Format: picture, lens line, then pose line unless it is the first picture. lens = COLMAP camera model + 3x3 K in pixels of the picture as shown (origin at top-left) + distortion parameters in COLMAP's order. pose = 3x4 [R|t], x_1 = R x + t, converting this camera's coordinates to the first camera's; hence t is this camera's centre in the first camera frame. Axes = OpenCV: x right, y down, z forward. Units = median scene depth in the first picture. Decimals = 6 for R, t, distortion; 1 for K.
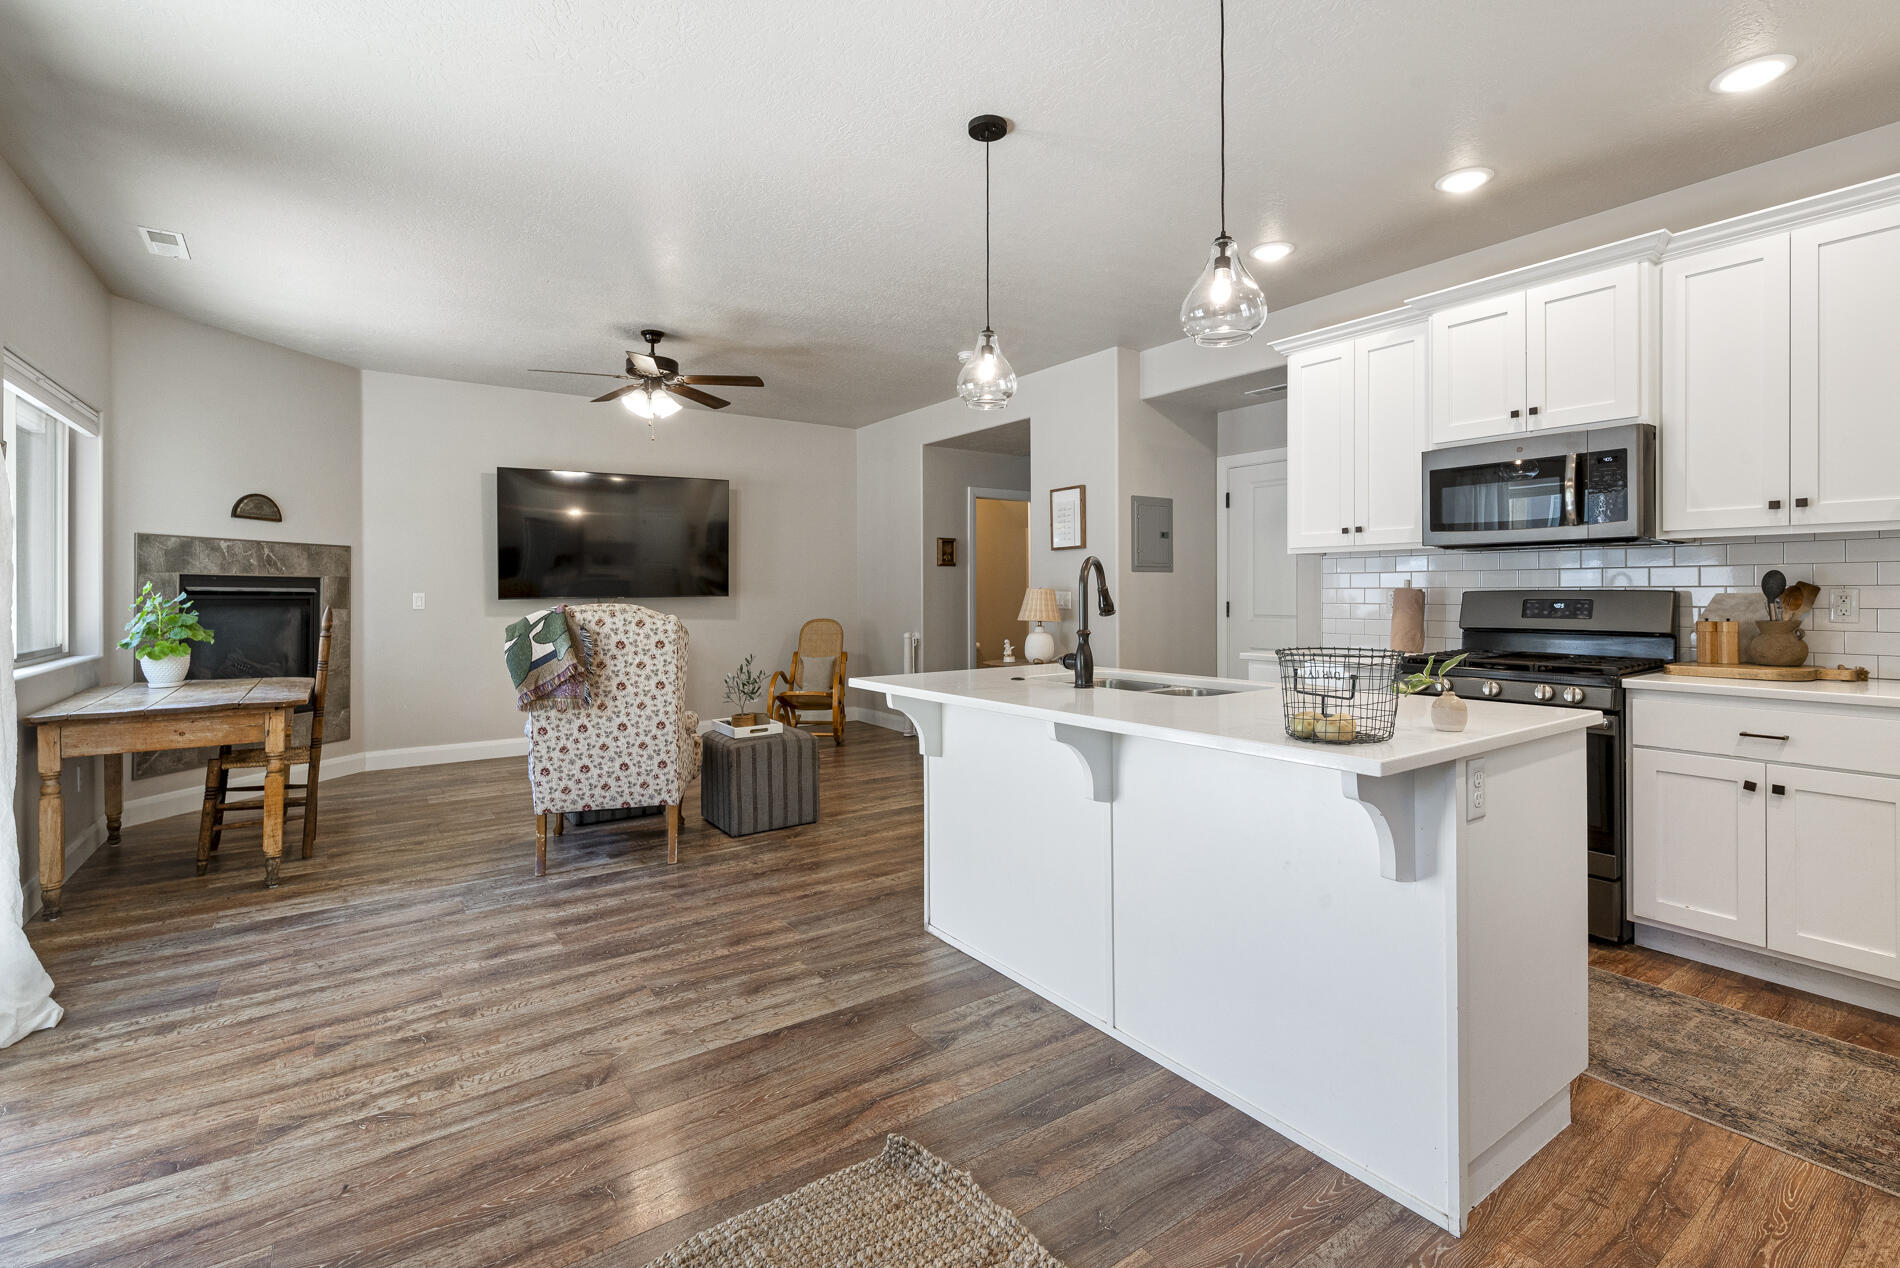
lens RADIAL K [[845.9, 0, 964.3], [0, 845.9, 590.1], [0, 0, 1]] dist [0.011154, 0.000067]
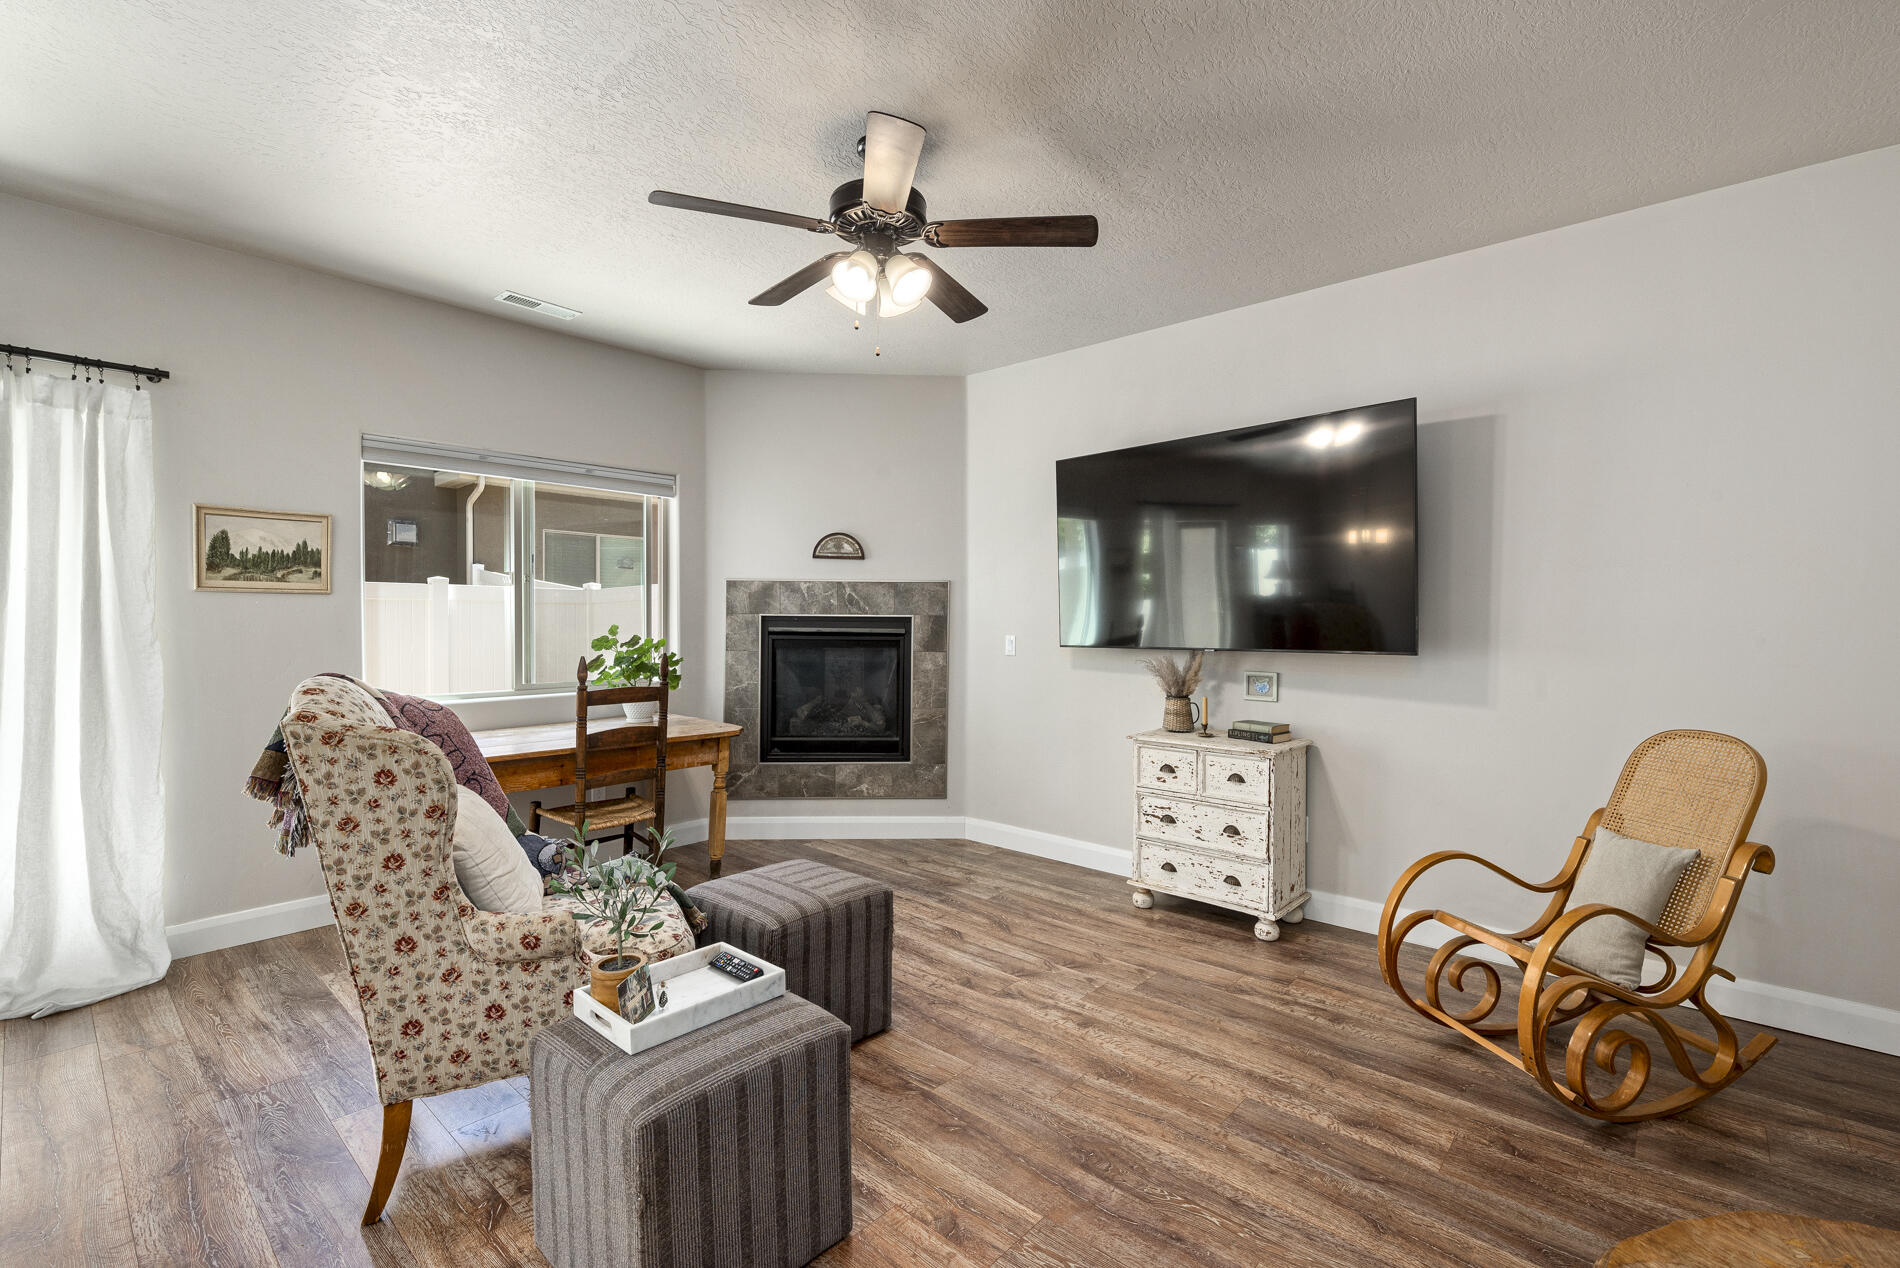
lens RADIAL K [[845.9, 0, 975.4], [0, 845.9, 617.7], [0, 0, 1]] dist [0.011154, 0.000067]
pose [[0.230071, 0.004542, -0.973163, 0.152094], [-0.004587, 0.999983, 0.003583, -0.018000], [0.973163, 0.003639, 0.230088, 0.869283]]
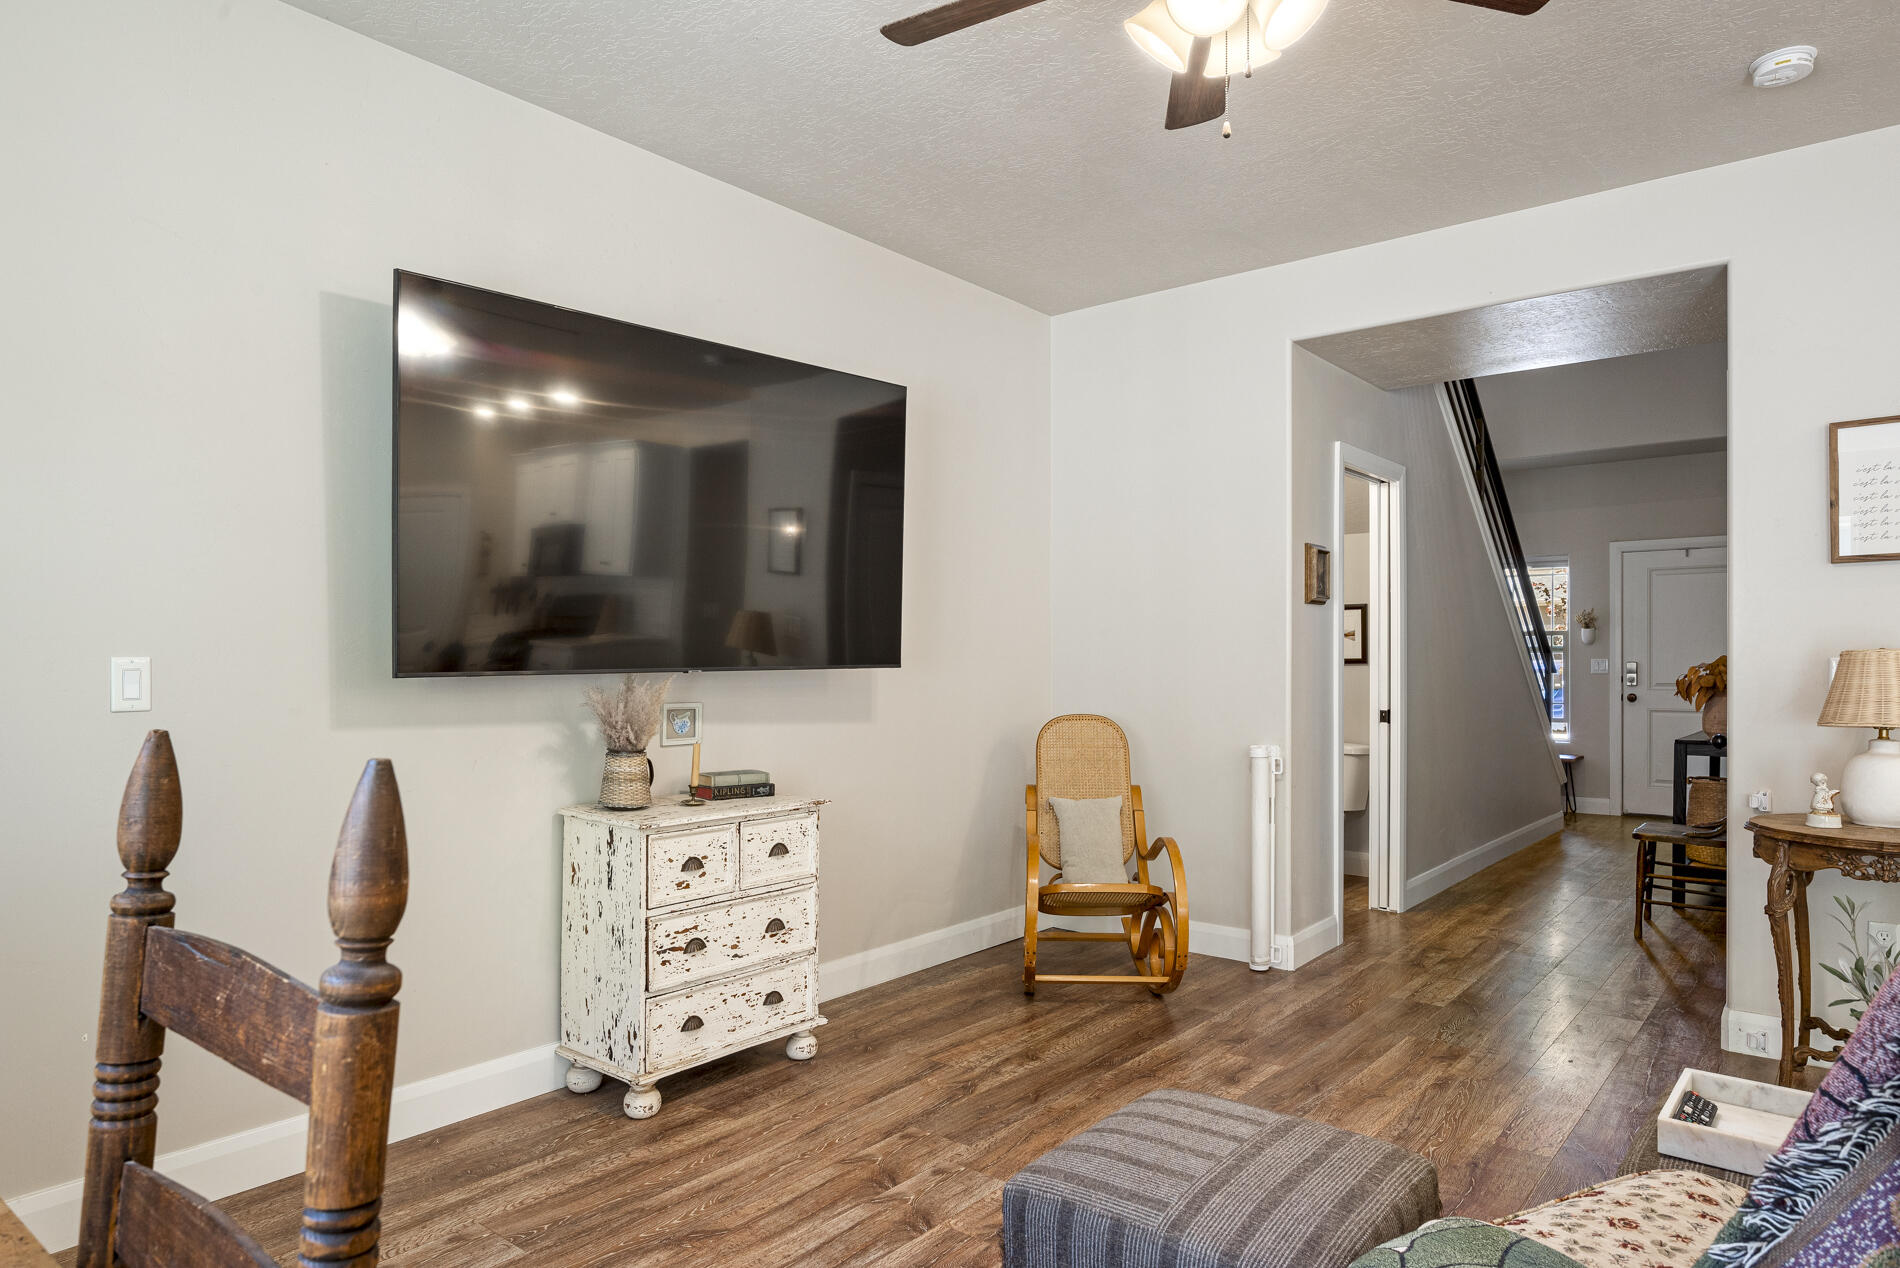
lens RADIAL K [[1132.5, 0, 958.0], [0, 1132.5, 649.3], [0, 0, 1]] dist [-0.007639, 0.008173]
pose [[0.968506, 0.004012, 0.248959, -0.510776], [-0.002748, 0.999982, -0.005423, 0.002253], [-0.248976, 0.004568, 0.968499, 0.591149]]
